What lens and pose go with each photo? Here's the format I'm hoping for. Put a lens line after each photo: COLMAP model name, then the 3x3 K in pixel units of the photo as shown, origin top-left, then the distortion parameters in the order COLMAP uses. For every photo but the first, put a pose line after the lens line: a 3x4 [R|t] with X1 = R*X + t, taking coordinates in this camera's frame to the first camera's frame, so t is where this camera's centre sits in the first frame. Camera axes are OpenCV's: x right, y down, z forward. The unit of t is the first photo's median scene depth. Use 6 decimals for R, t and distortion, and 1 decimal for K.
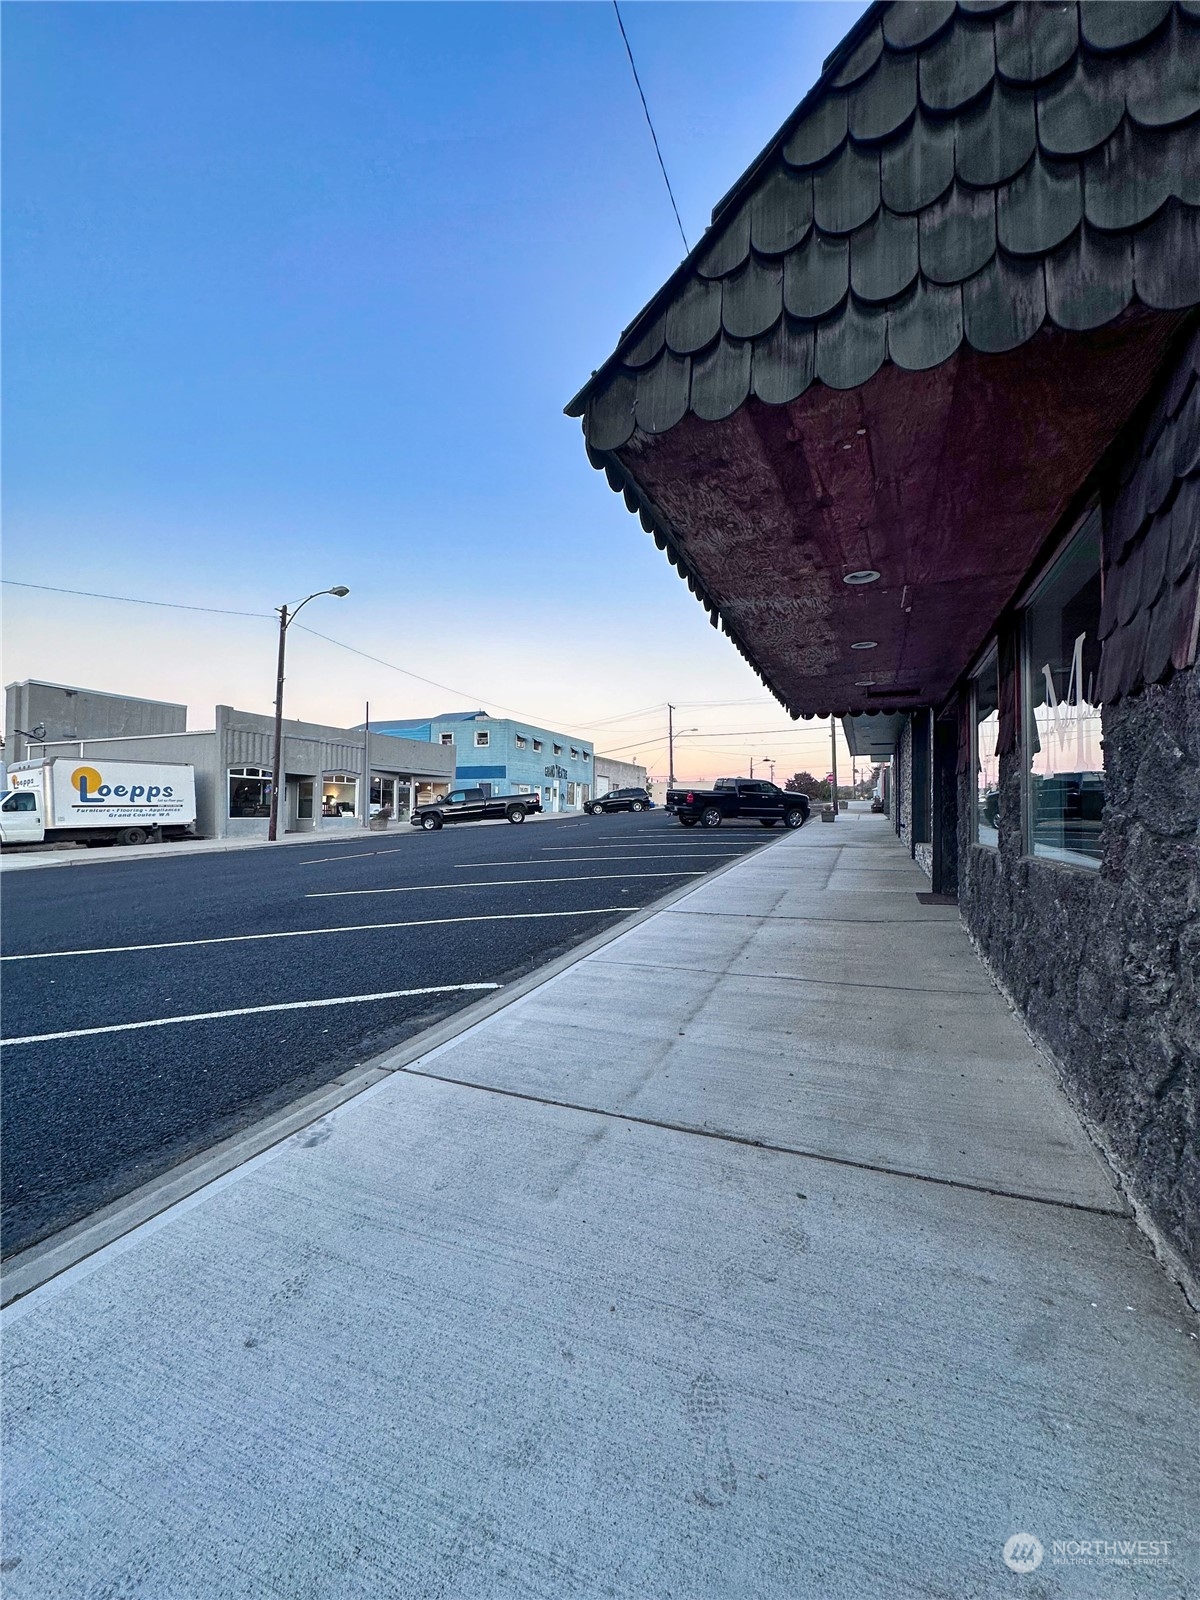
lens RADIAL K [[635.0, 0, 600.0], [0, 635.0, 800.0], [0, 0, 1]] dist [-0.001032, 0.000110]
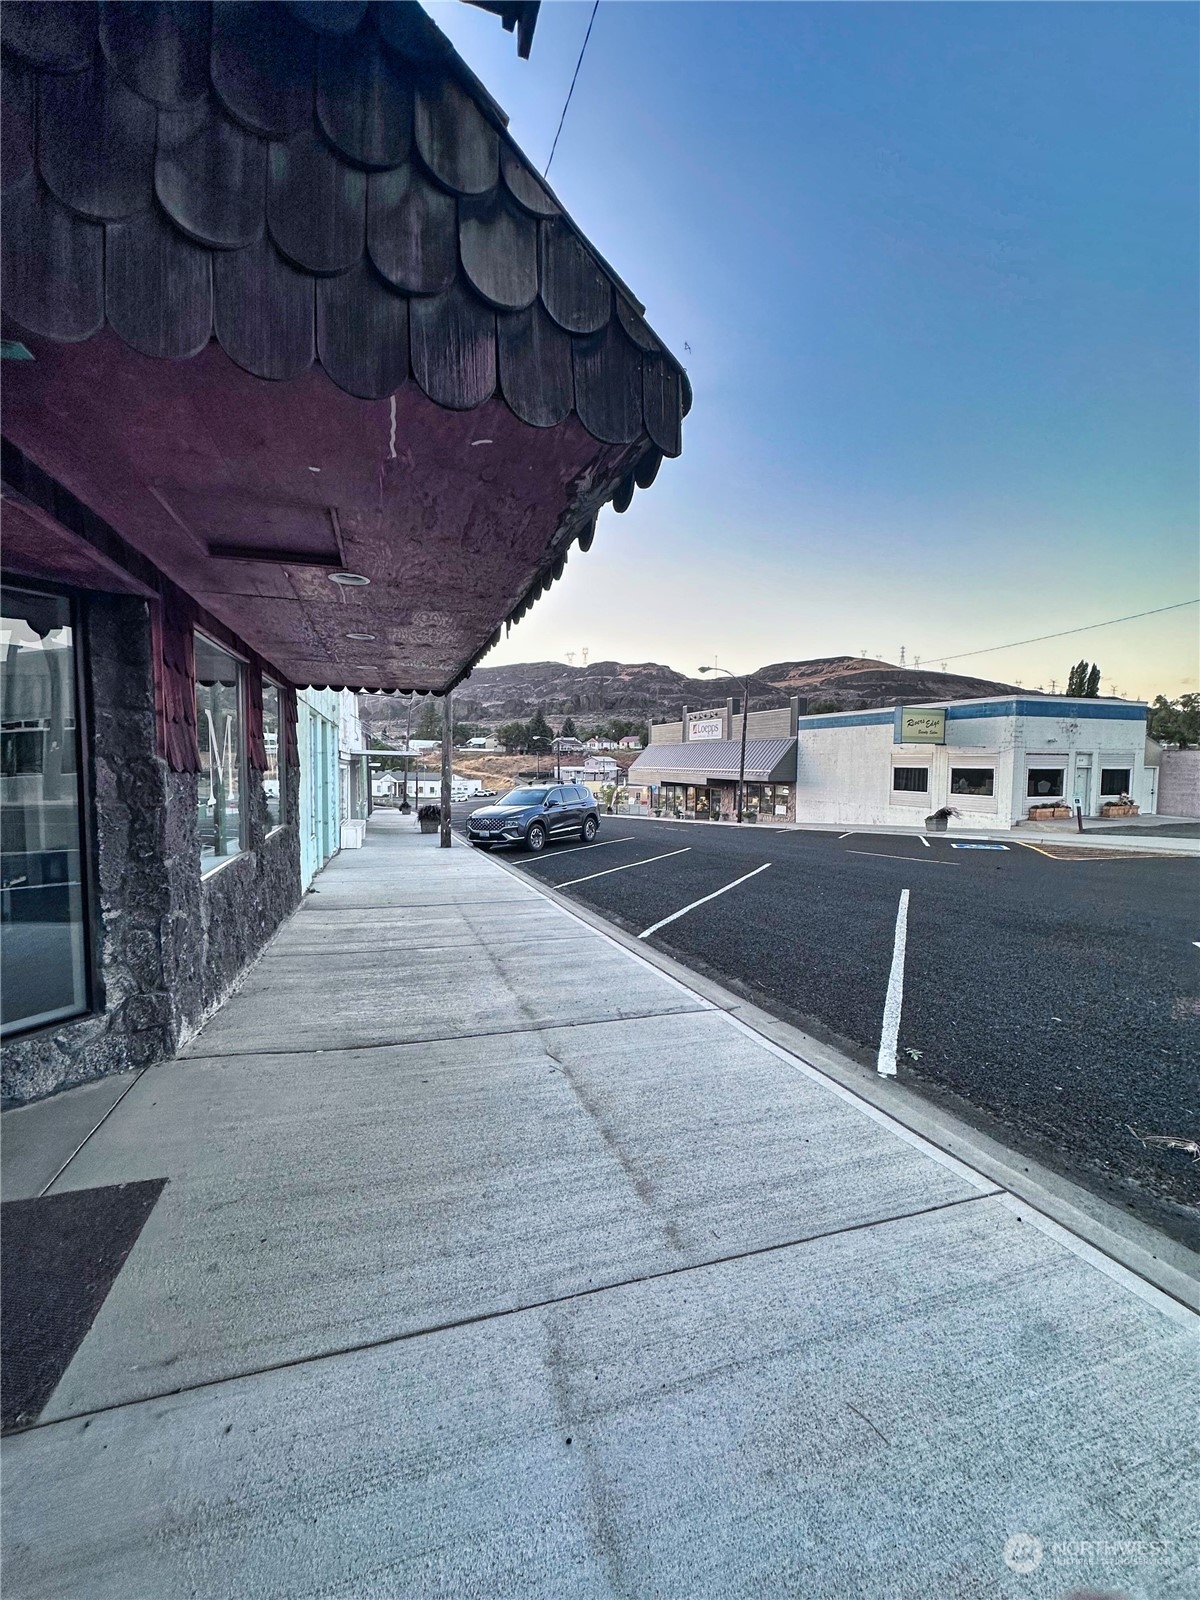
lens RADIAL K [[635.0, 0, 600.0], [0, 635.0, 800.0], [0, 0, 1]] dist [-0.001032, 0.000110]
pose [[-0.743677, 0.026449, -0.668016, 0.771164], [-0.006090, 0.998908, 0.046330, -0.053337], [0.668511, 0.038523, -0.742704, 1.894711]]
